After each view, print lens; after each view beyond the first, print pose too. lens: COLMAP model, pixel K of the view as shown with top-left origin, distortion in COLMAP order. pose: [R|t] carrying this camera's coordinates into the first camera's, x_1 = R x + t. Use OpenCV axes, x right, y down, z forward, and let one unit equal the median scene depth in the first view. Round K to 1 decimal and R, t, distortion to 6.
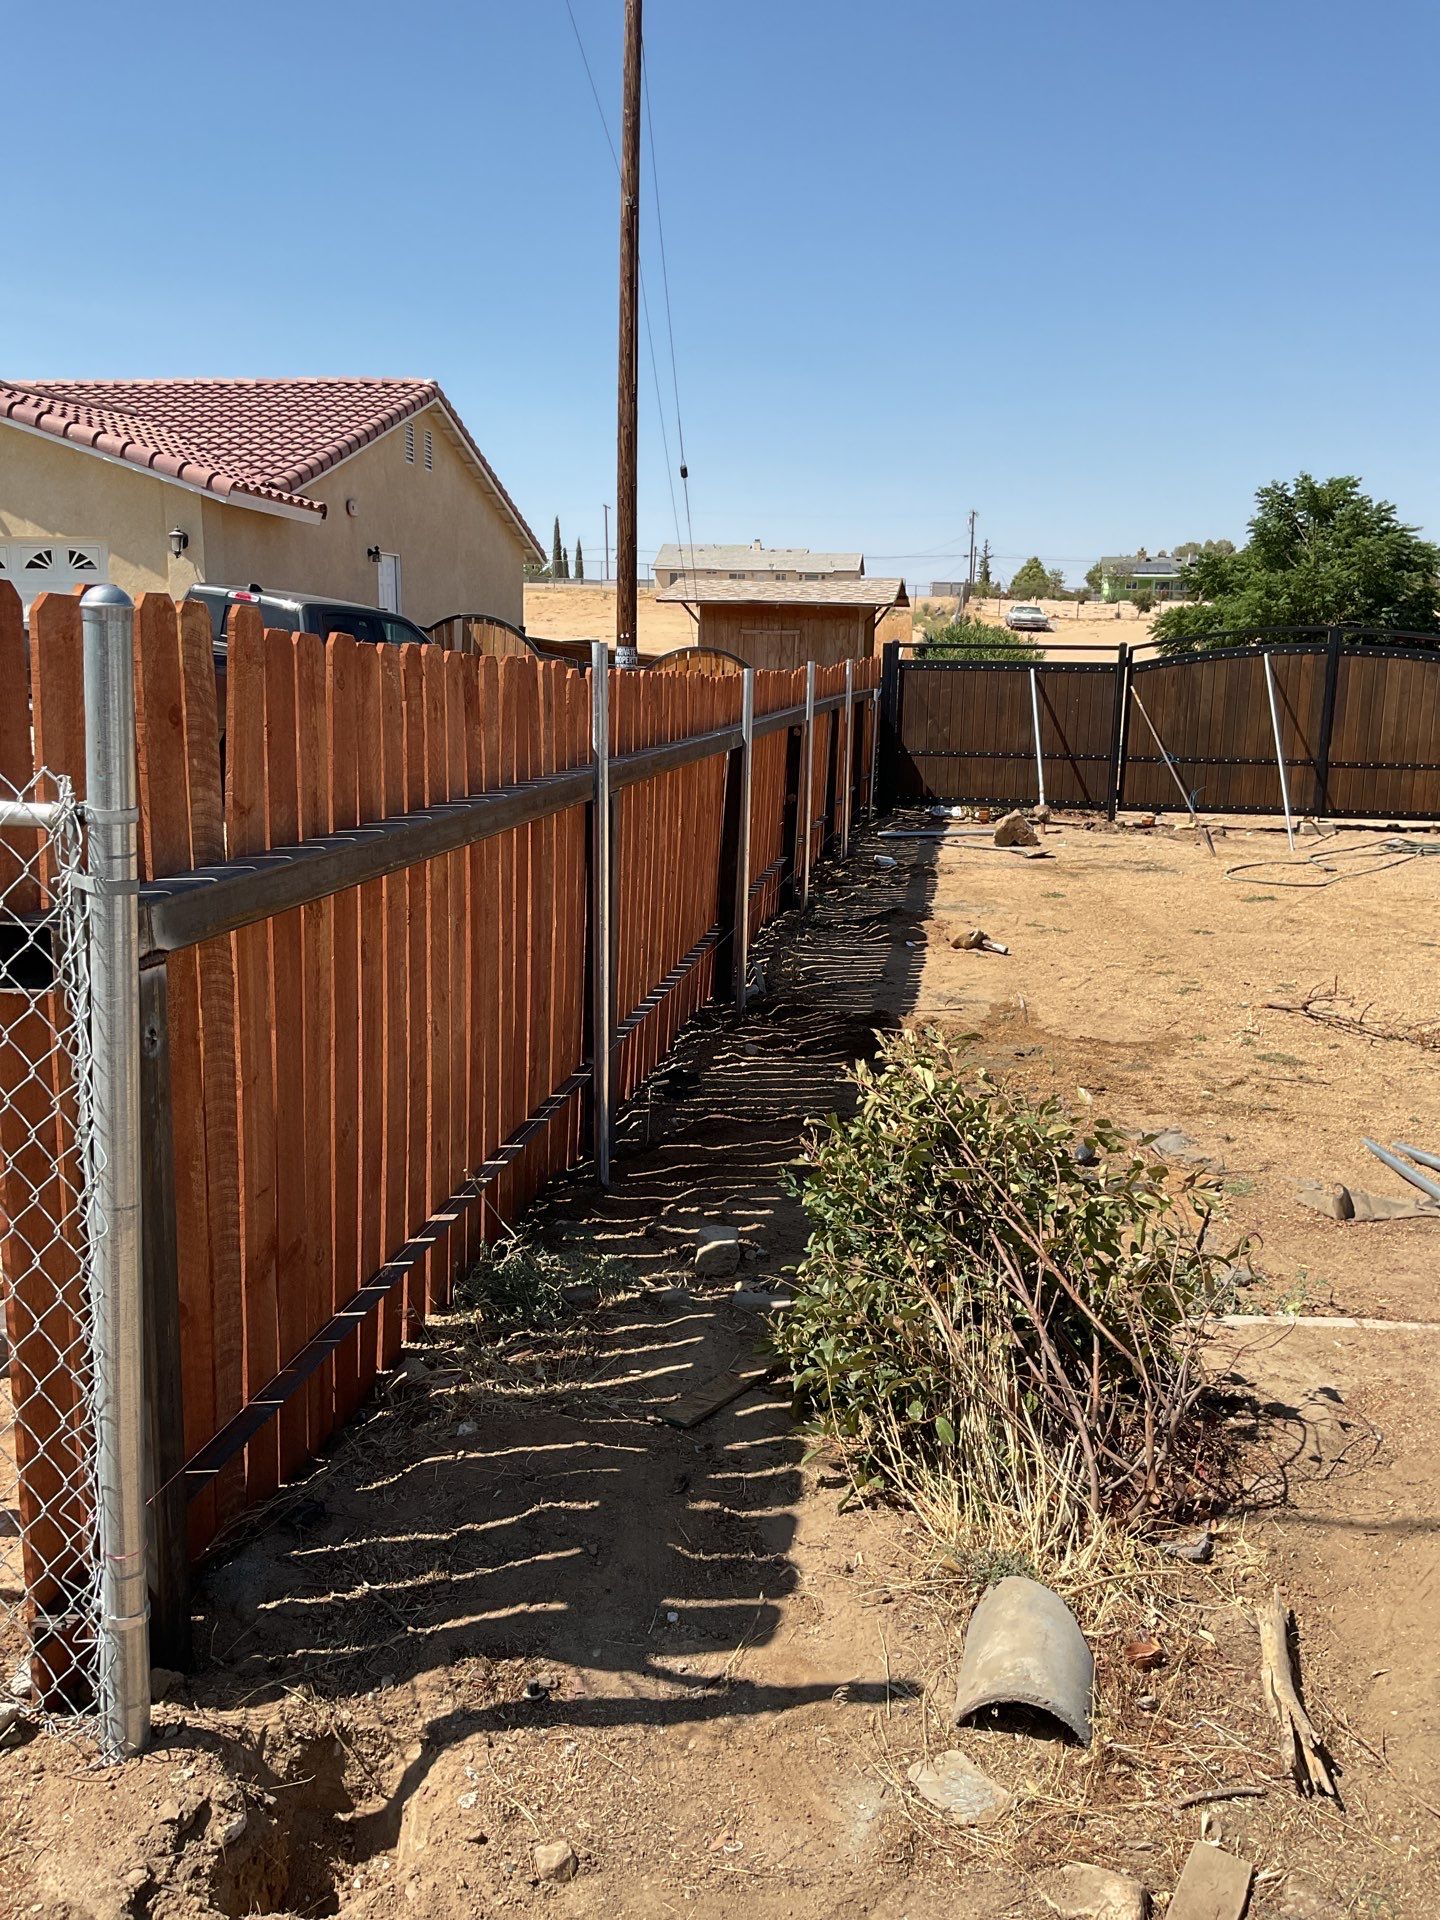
lens RADIAL K [[1582.9, 0, 720.9], [0, 1582.9, 949.8], [0, 0, 1]] dist [0.137561, -0.272835]
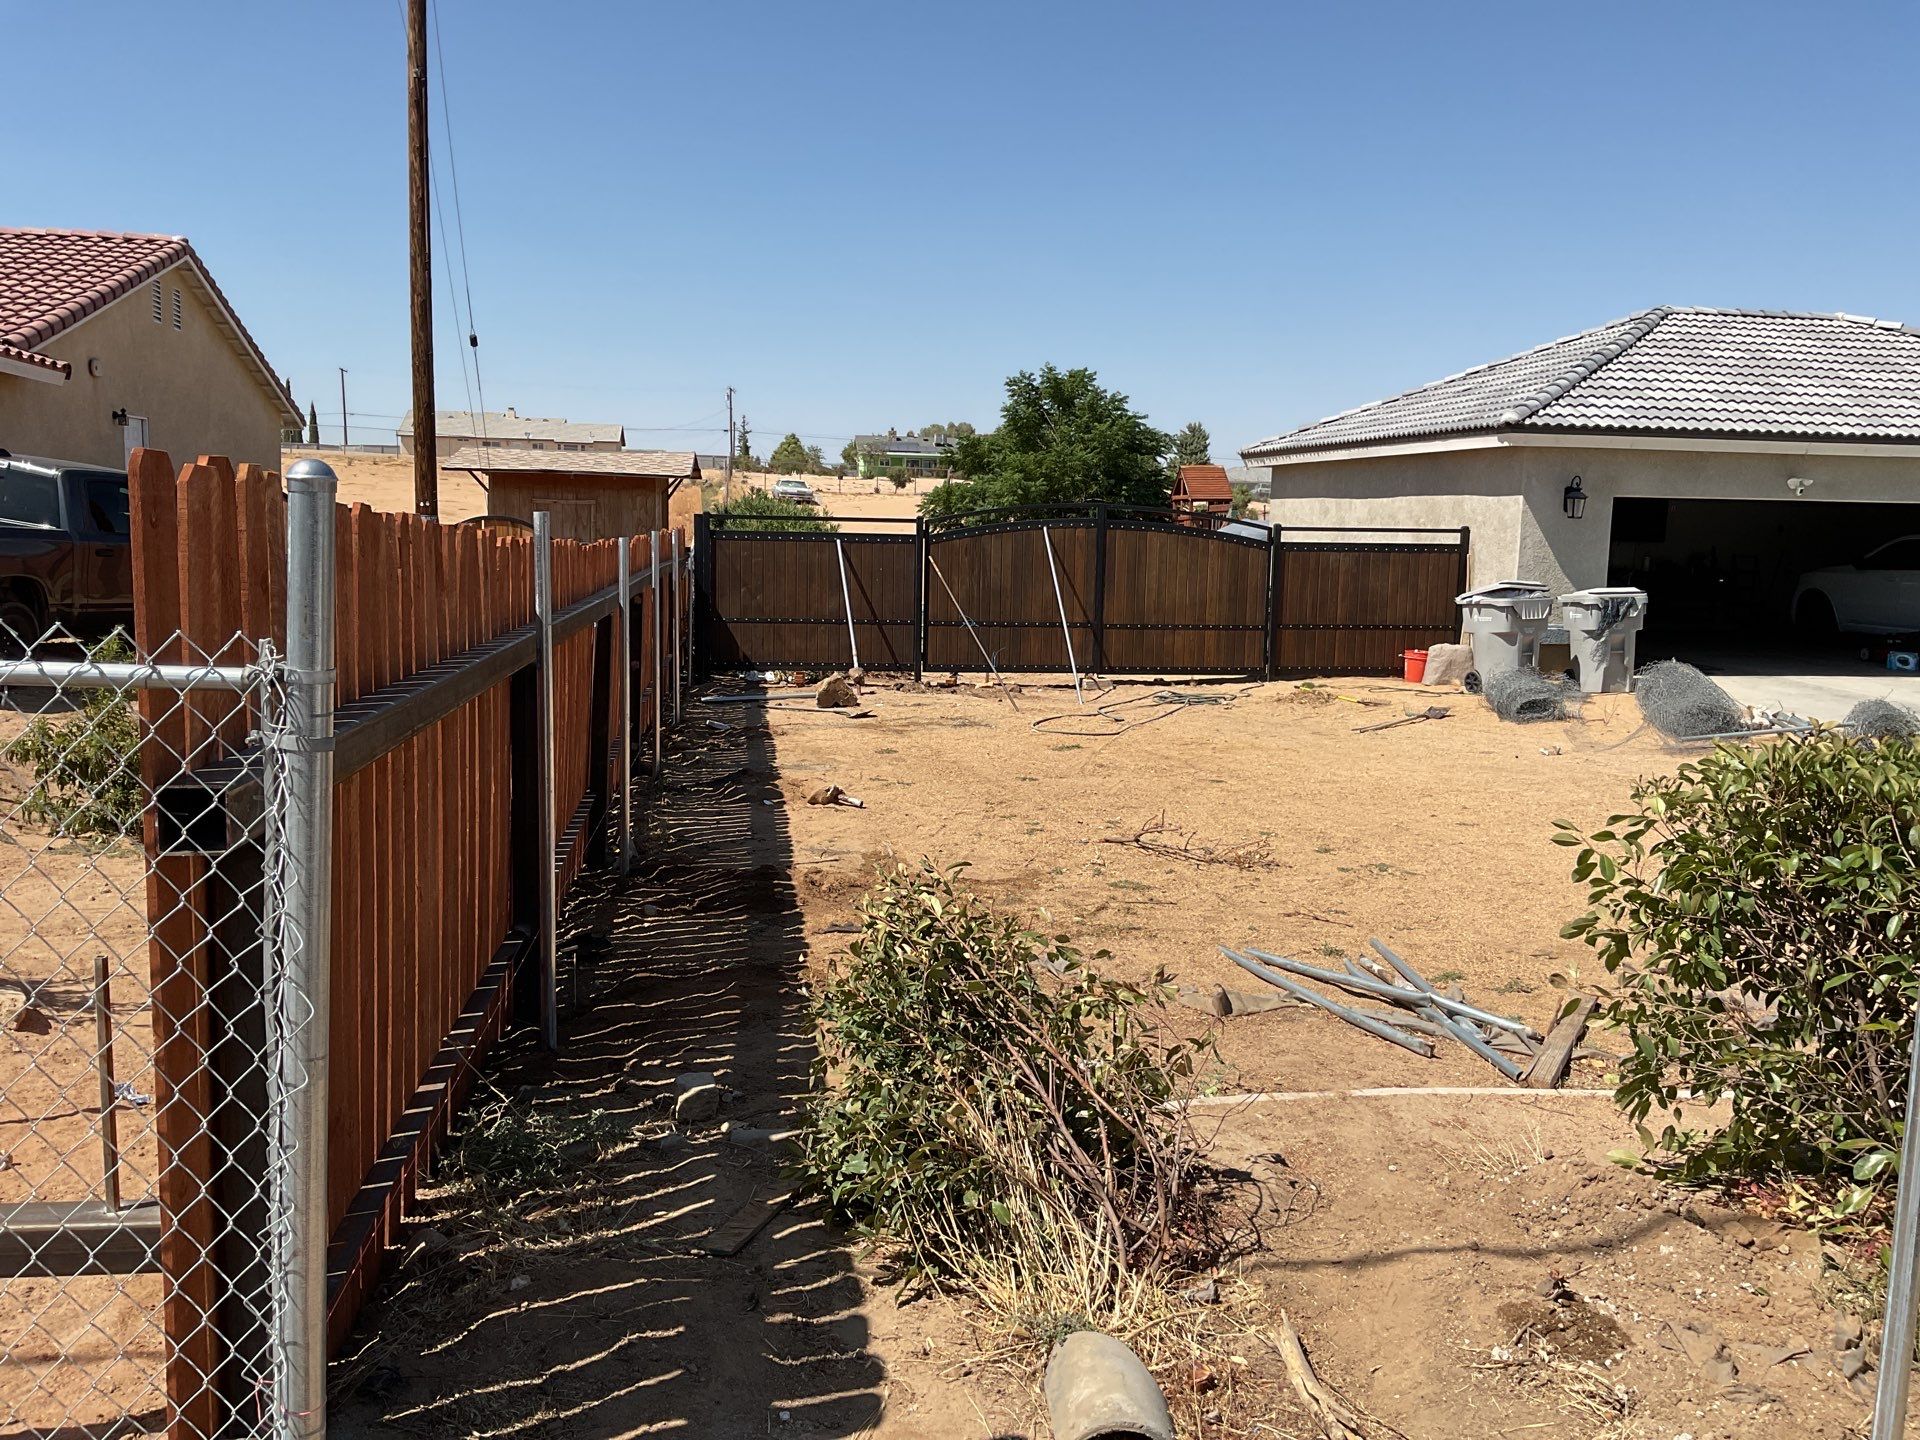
lens RADIAL K [[1606.0, 0, 926.8], [0, 1606.0, 713.0], [0, 0, 1]] dist [0.126865, -0.258658]
pose [[0.957765, -0.032065, 0.285758, -0.105884], [0.051274, 0.996881, -0.059994, 0.008718], [-0.282943, 0.072113, 0.956422, -0.043275]]
